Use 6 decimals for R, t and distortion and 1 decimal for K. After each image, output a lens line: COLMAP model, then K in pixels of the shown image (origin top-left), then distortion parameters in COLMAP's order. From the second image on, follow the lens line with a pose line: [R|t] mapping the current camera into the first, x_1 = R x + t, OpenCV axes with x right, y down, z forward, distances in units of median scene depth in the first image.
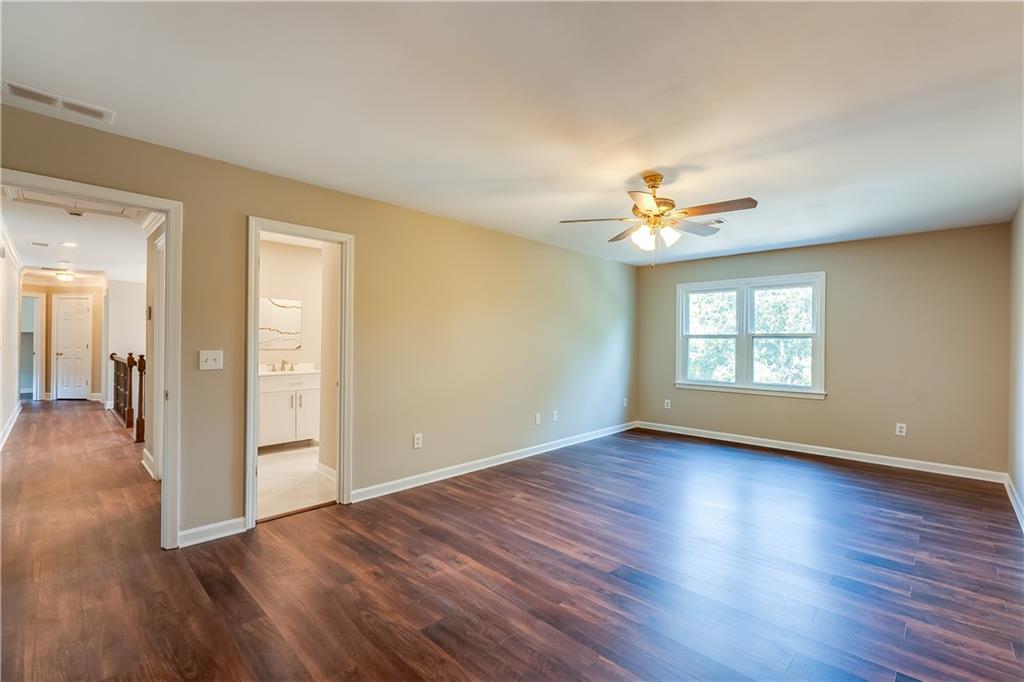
lens RADIAL K [[451.8, 0, 515.4], [0, 451.8, 335.9], [0, 0, 1]] dist [-0.003585, -0.001820]
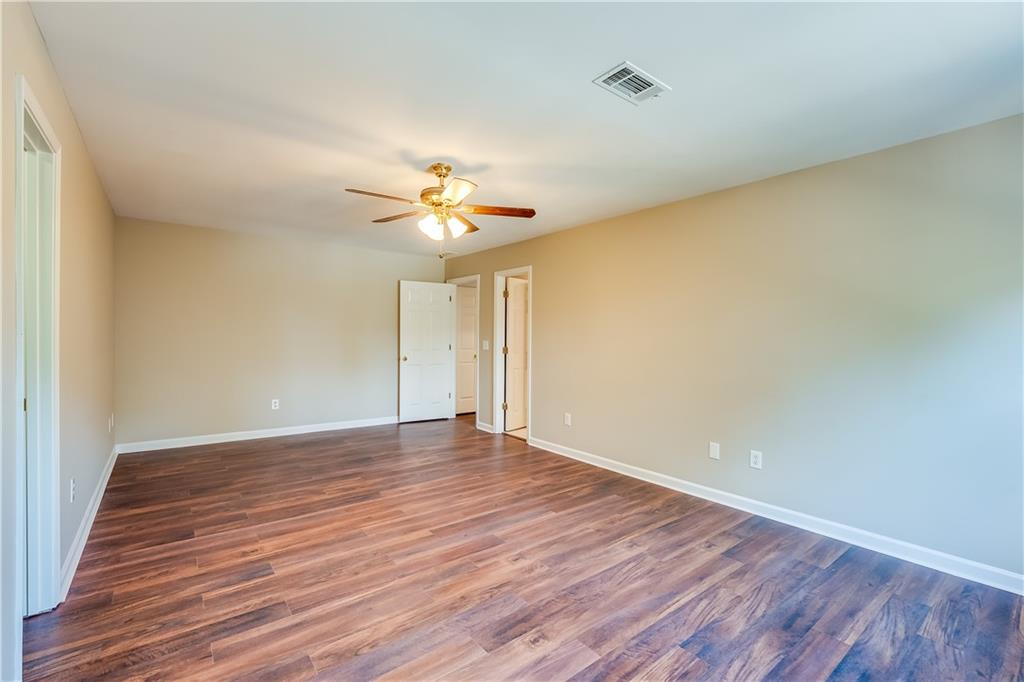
lens RADIAL K [[451.8, 0, 517.6], [0, 451.8, 341.0], [0, 0, 1]] dist [-0.003585, -0.001820]
pose [[-0.140472, 0.001484, -0.990083, 1.104084], [0.000025, 0.999999, 0.001495, 0.022990], [0.990085, 0.000185, -0.140472, 1.146528]]
